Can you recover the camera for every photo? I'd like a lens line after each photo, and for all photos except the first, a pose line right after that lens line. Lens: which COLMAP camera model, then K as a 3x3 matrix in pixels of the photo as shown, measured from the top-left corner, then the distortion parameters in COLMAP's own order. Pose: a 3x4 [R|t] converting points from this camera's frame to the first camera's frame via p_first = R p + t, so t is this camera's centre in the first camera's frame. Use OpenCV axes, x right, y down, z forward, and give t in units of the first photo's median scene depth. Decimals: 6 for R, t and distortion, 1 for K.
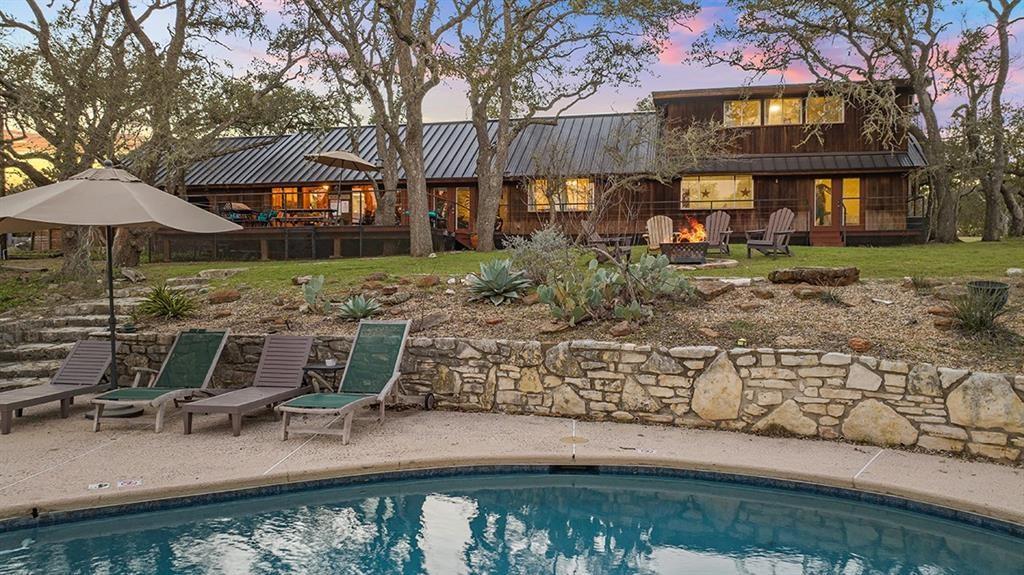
lens RADIAL K [[732.8, 0, 512.0], [0, 732.8, 287.5], [0, 0, 1]] dist [-0.010657, -0.003053]
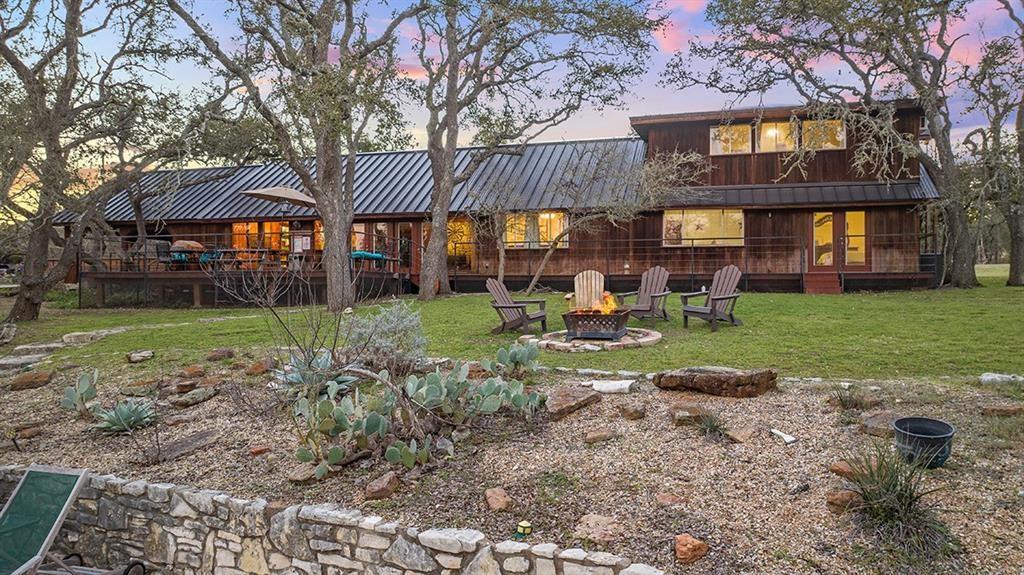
lens RADIAL K [[732.8, 0, 512.0], [0, 732.8, 287.5], [0, 0, 1]] dist [-0.010657, -0.003053]
pose [[0.998385, -0.001314, -0.056791, 0.110774], [-0.000018, 0.999725, -0.023447, -0.040783], [0.056807, 0.023410, 0.998111, 0.108935]]
